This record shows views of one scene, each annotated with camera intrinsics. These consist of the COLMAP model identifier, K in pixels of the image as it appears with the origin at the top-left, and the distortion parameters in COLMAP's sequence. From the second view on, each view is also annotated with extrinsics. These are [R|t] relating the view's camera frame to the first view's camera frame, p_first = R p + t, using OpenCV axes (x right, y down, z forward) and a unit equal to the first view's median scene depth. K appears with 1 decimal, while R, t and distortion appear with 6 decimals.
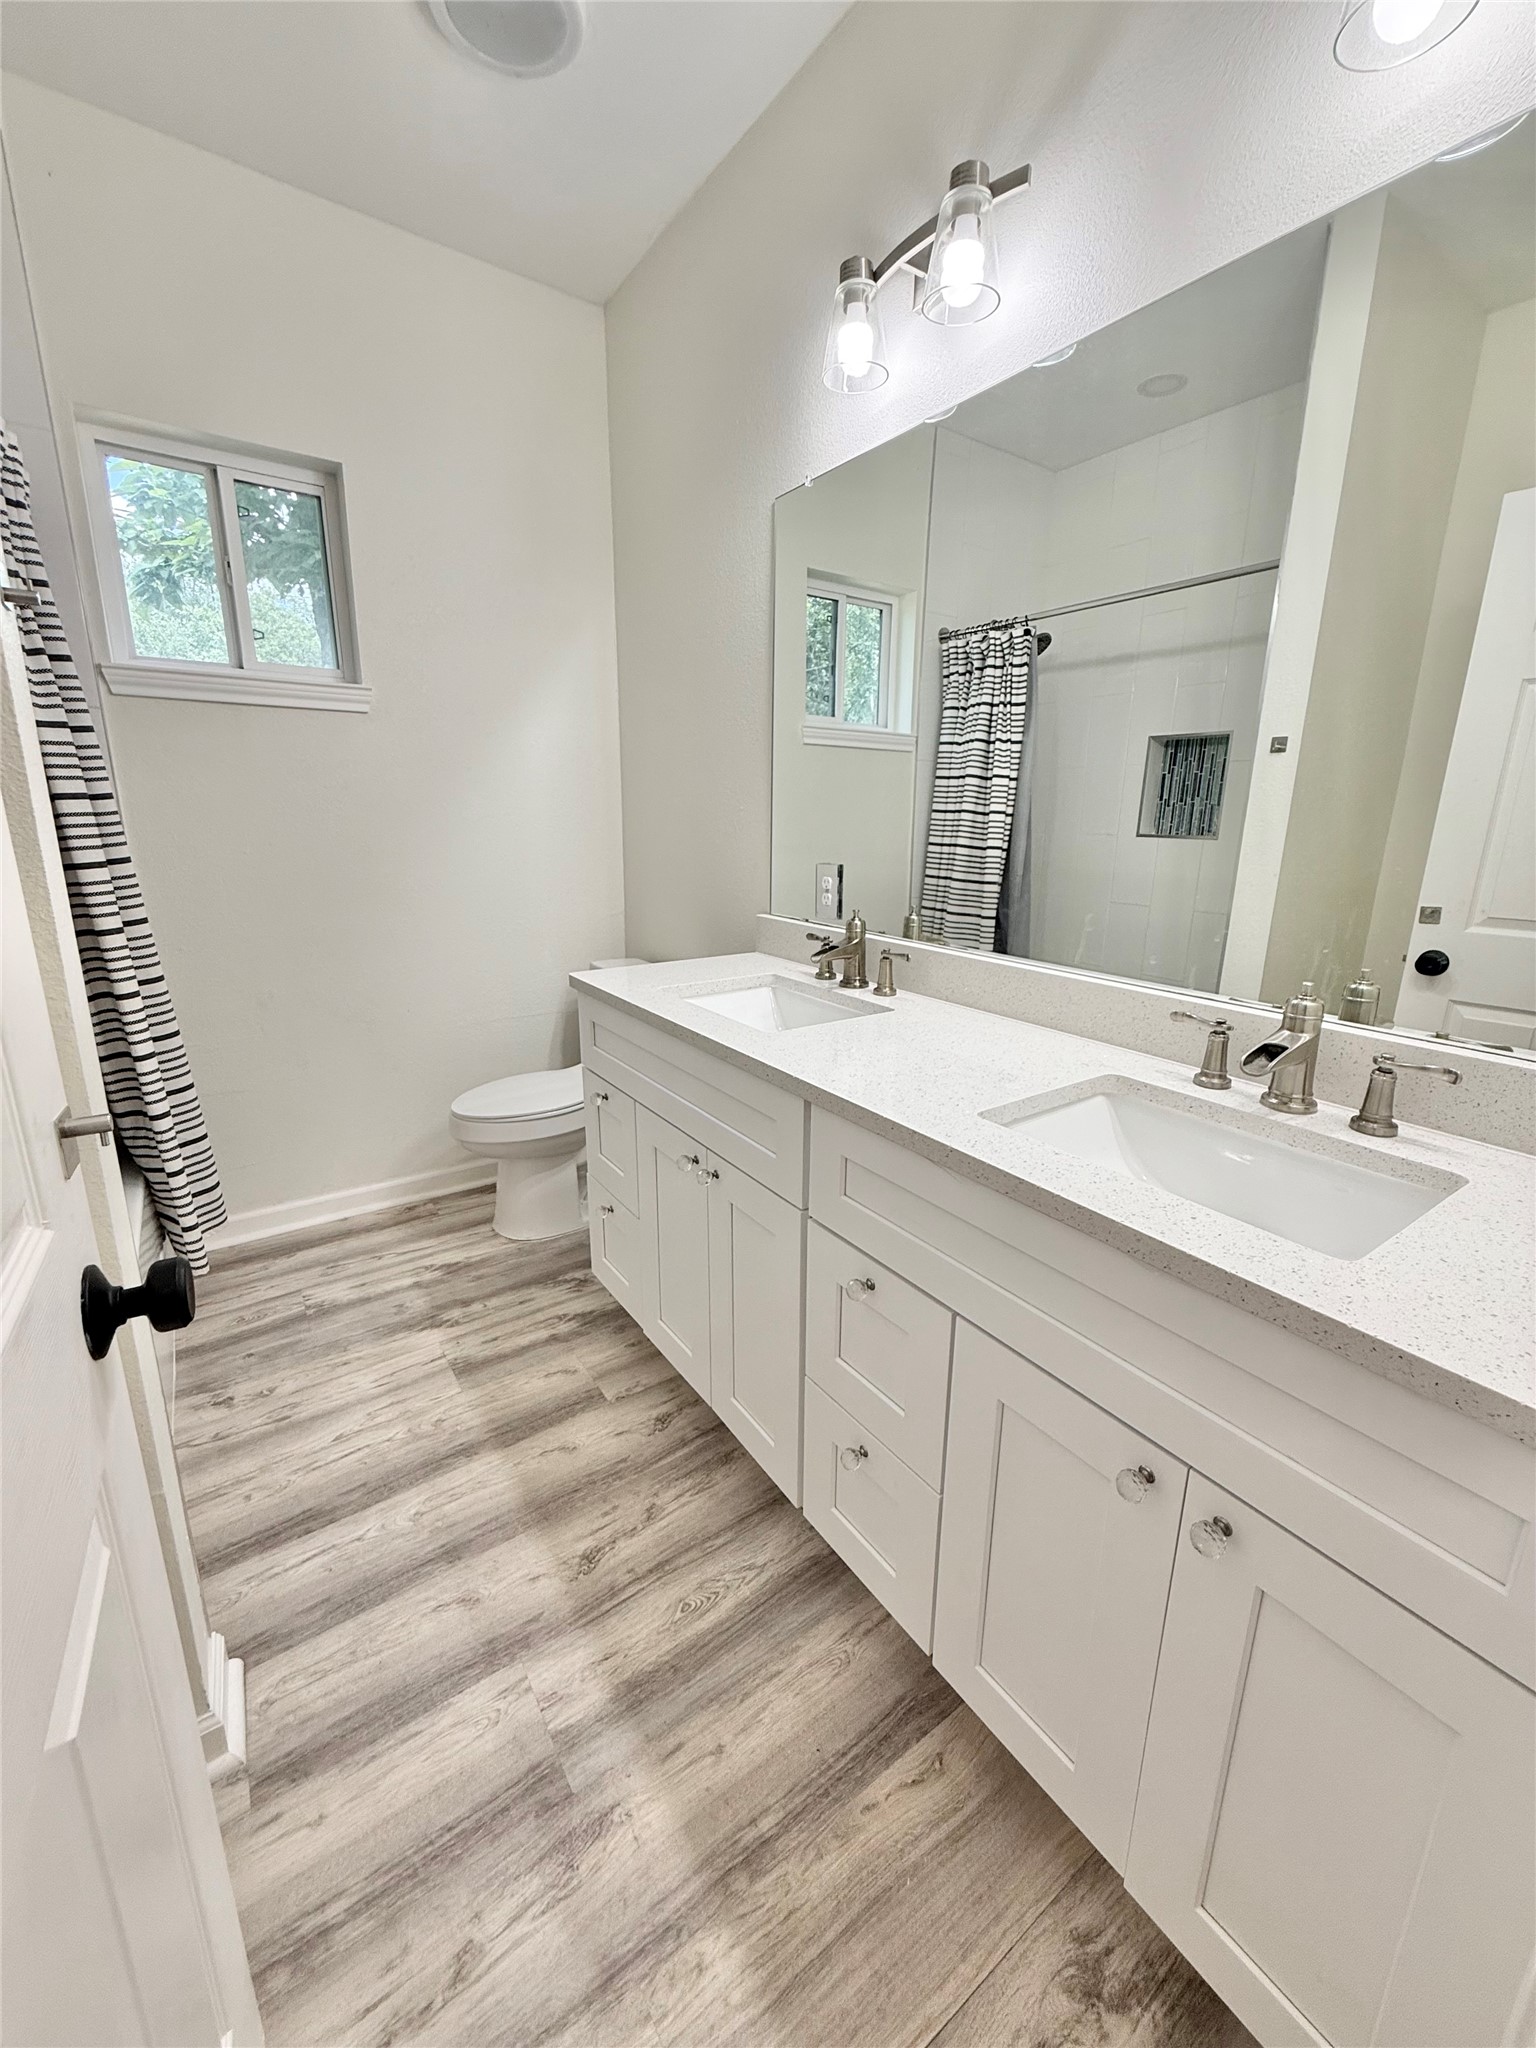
lens RADIAL K [[826.3, 0, 764.9], [0, 826.3, 1023.5], [0, 0, 1]] dist [-0.001786, -0.000723]
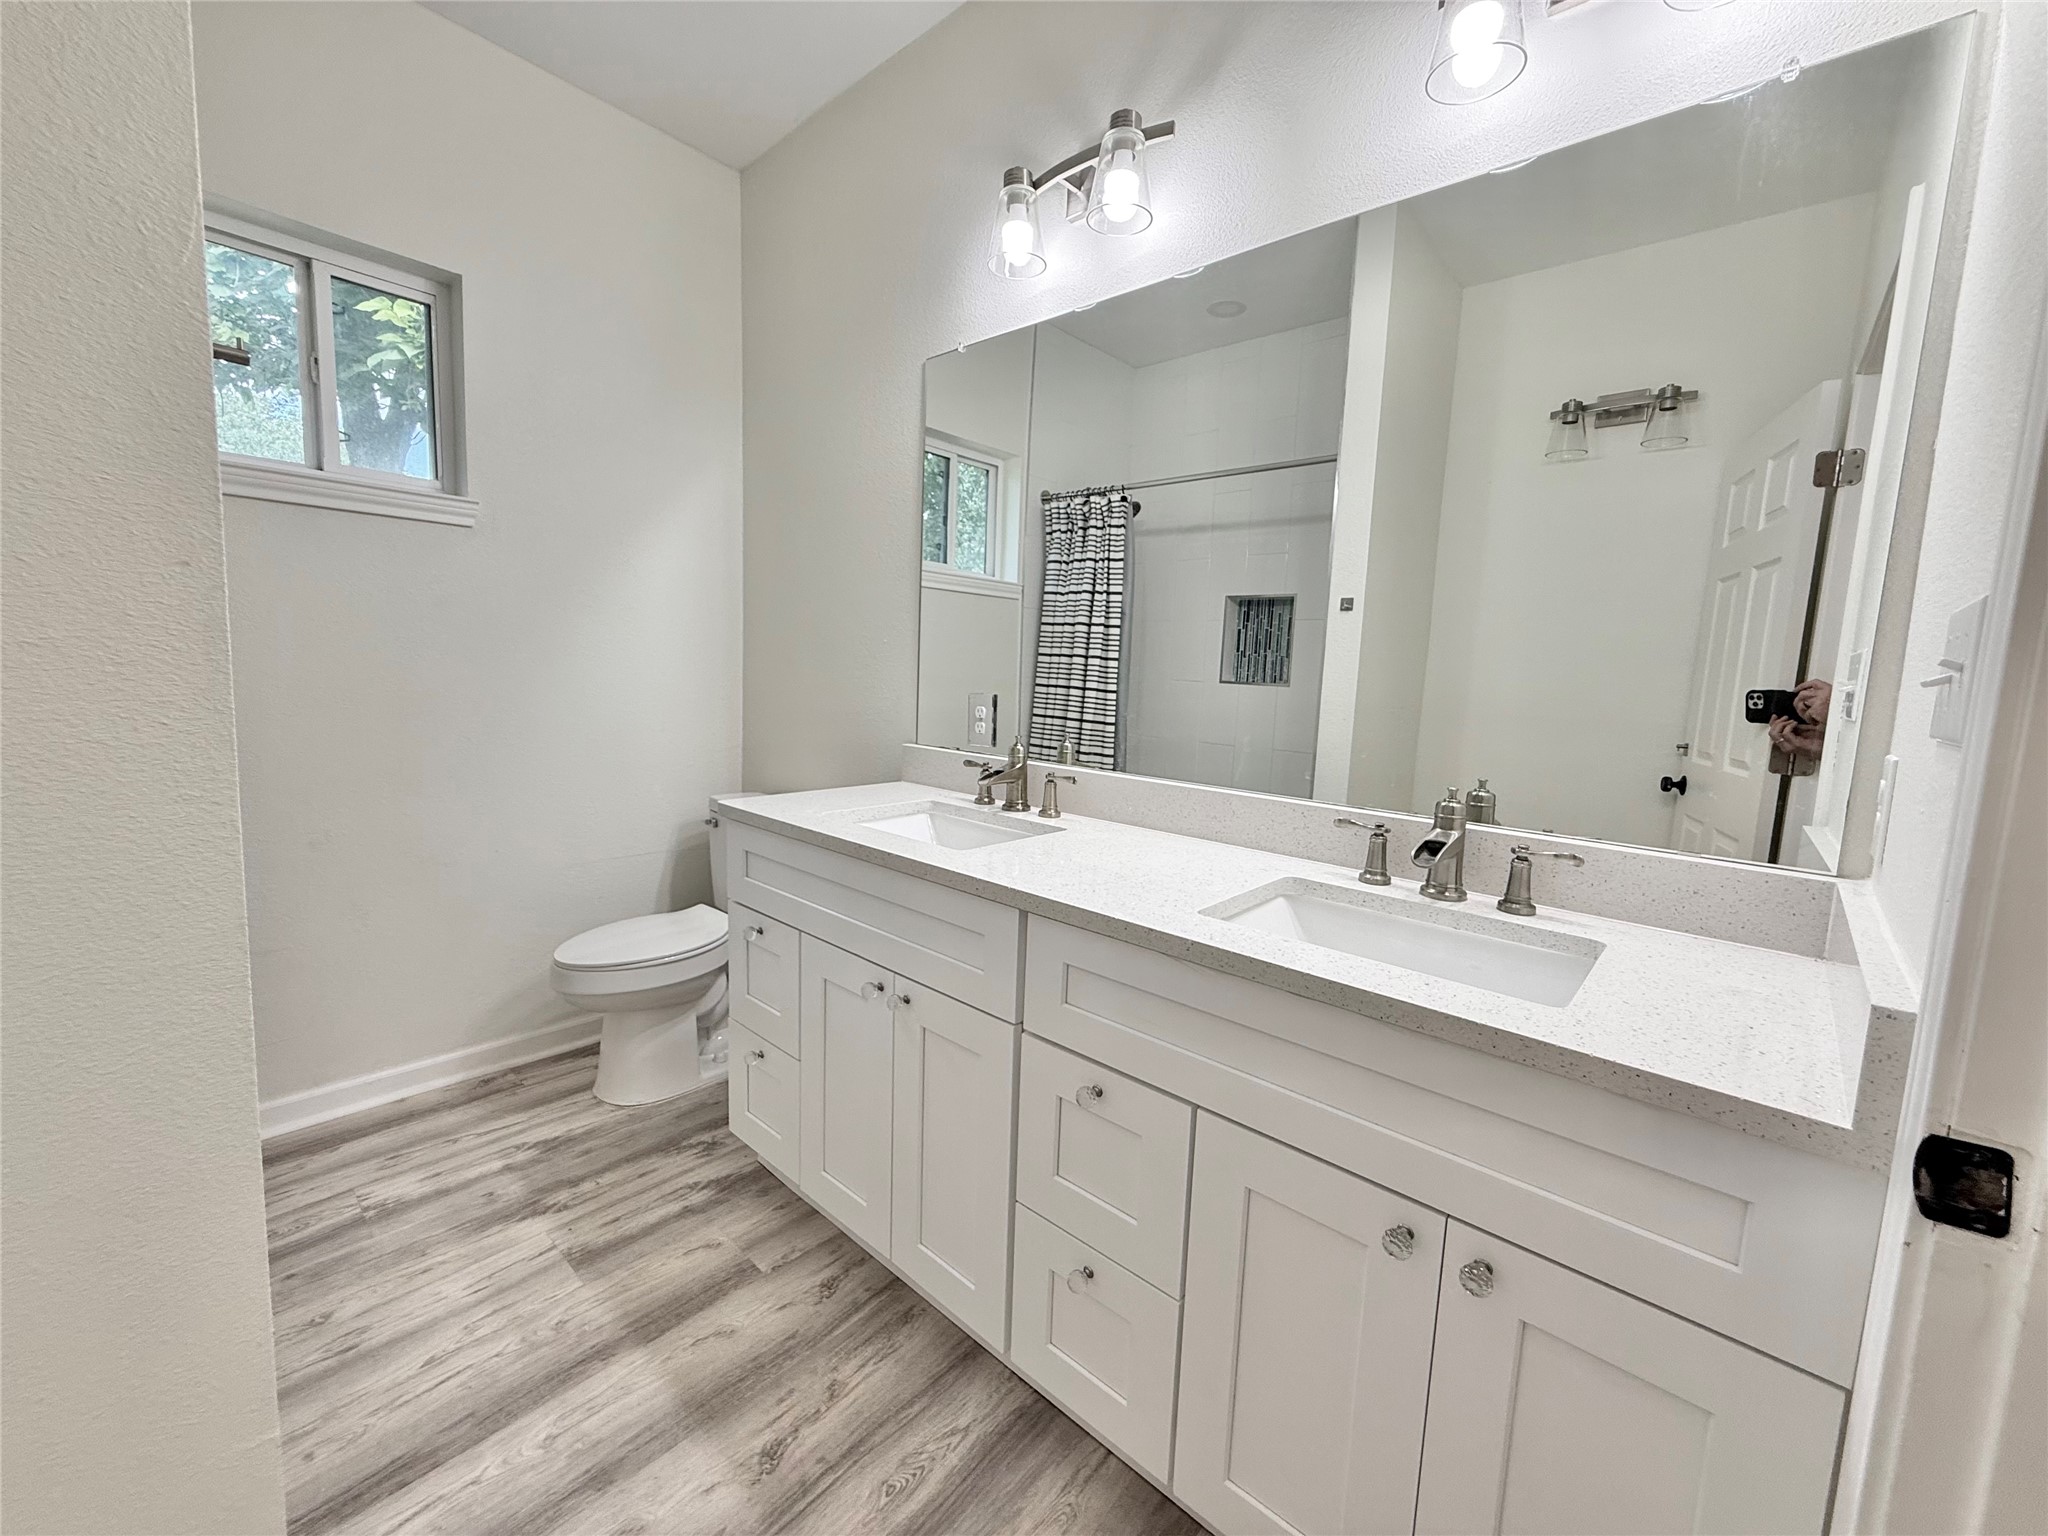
lens RADIAL K [[826.3, 0, 1024.1], [0, 826.3, 766.3], [0, 0, 1]] dist [-0.001786, -0.000723]
pose [[0.974029, 0.000818, 0.226420, -0.120075], [0.027400, 0.992219, -0.121455, 0.027183], [-0.224758, 0.124505, 0.966428, -0.002115]]
